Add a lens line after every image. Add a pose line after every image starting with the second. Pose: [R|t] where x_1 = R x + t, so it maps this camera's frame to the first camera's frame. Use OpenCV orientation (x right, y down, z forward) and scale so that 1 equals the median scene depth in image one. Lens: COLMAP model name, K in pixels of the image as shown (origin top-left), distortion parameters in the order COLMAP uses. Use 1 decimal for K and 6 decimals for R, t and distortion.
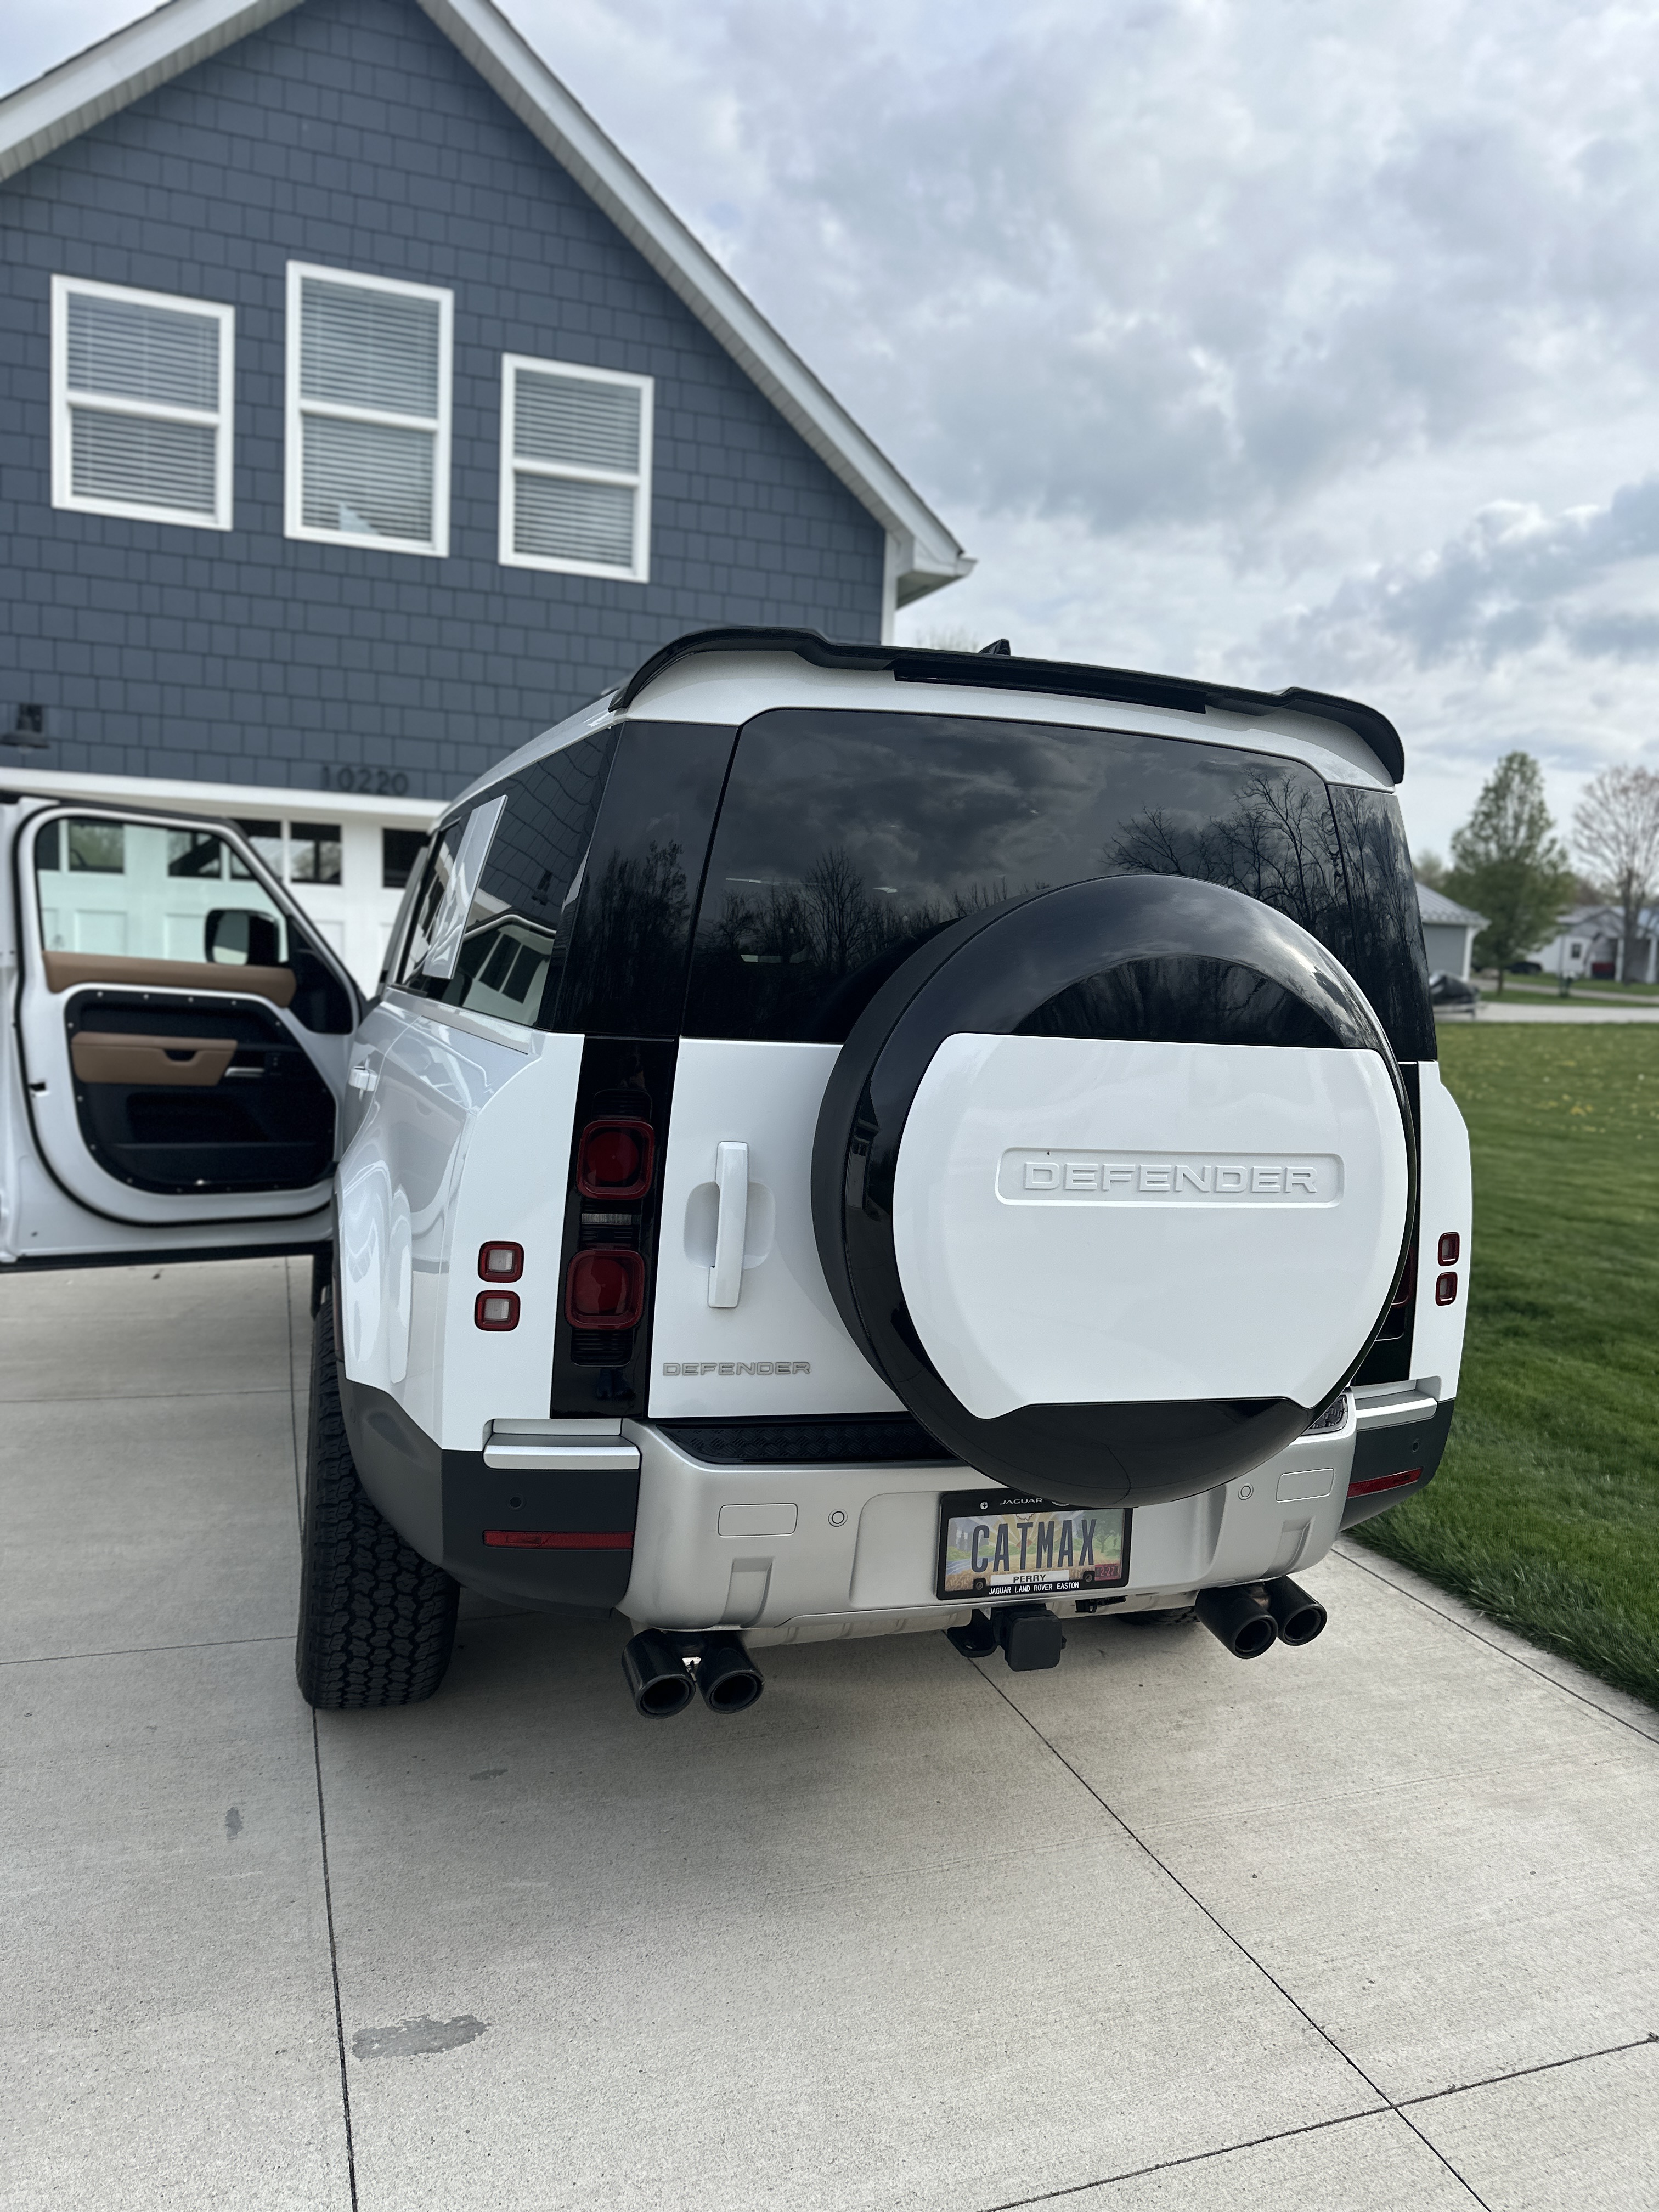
lens RADIAL K [[1602.4, 0, 829.5], [0, 1602.4, 1106.0], [0, 0, 1]] dist [0.180141, -0.199820]
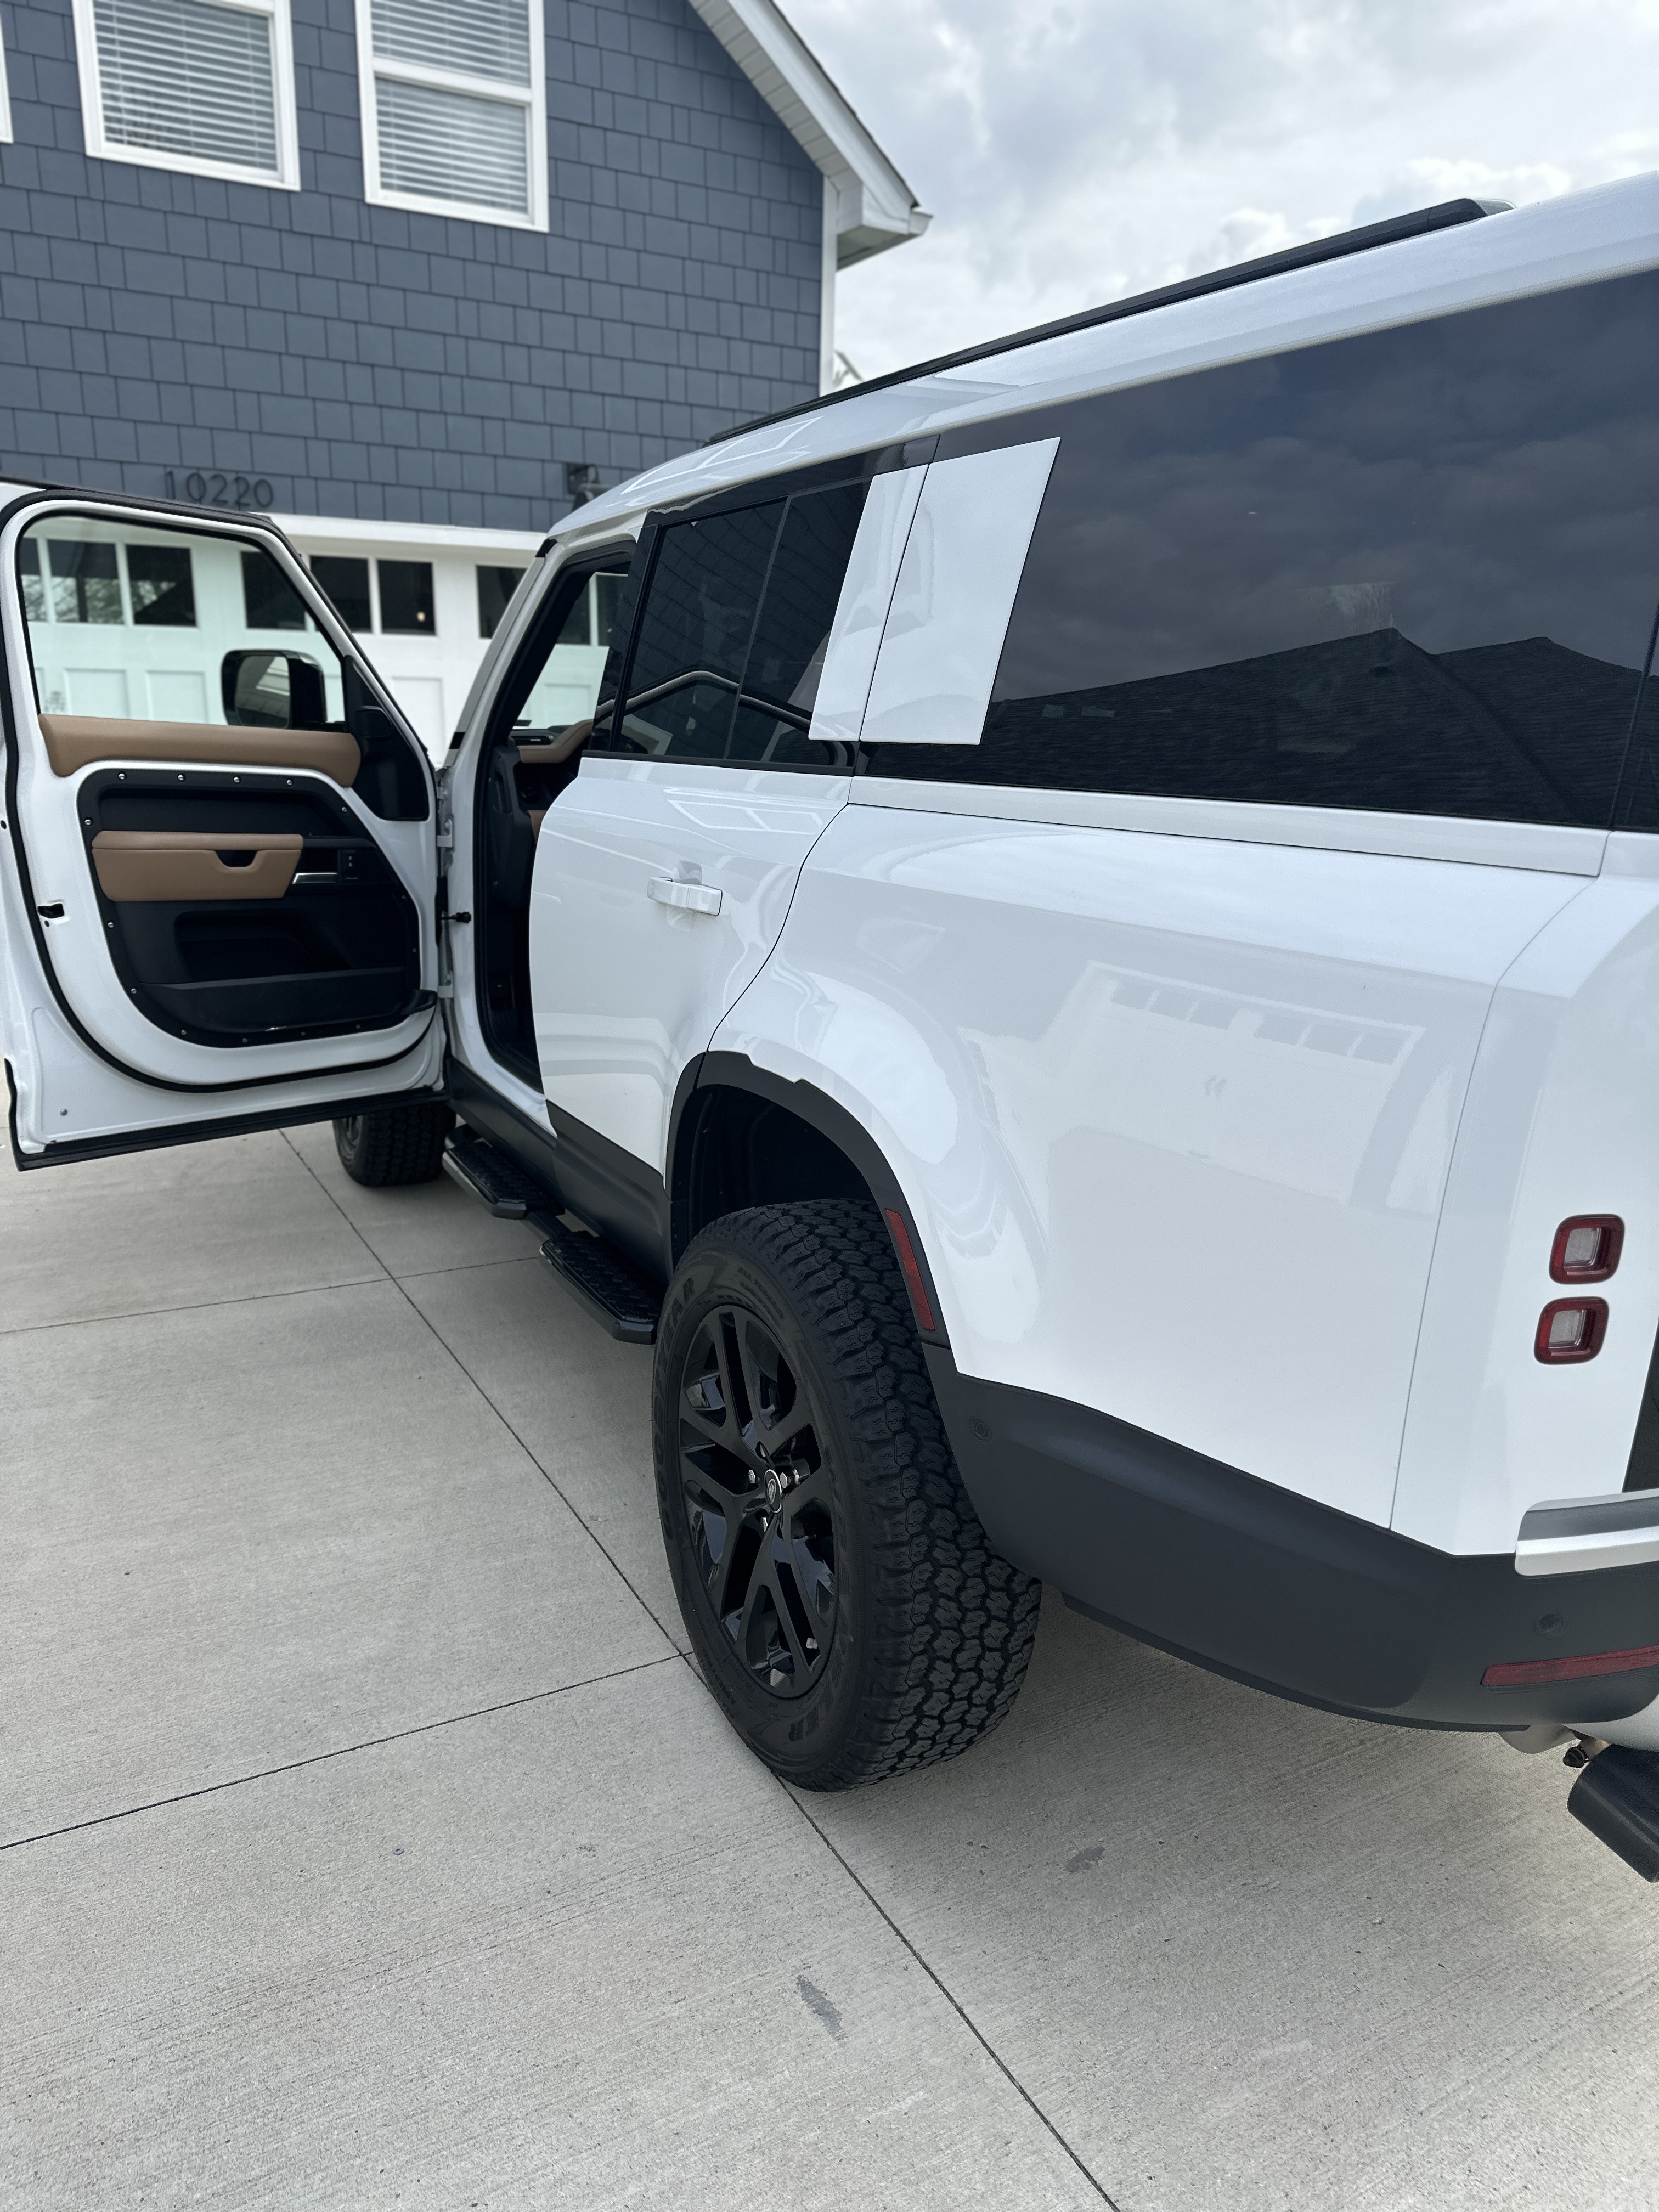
lens RADIAL K [[1580.6, 0, 829.5], [0, 1580.6, 1106.0], [0, 0, 1]] dist [0.068442, -0.032181]
pose [[0.983381, -0.070649, 0.167245, -0.143269], [0.044024, 0.986480, 0.157860, -0.012317], [-0.176137, -0.147874, 0.973195, 0.133734]]
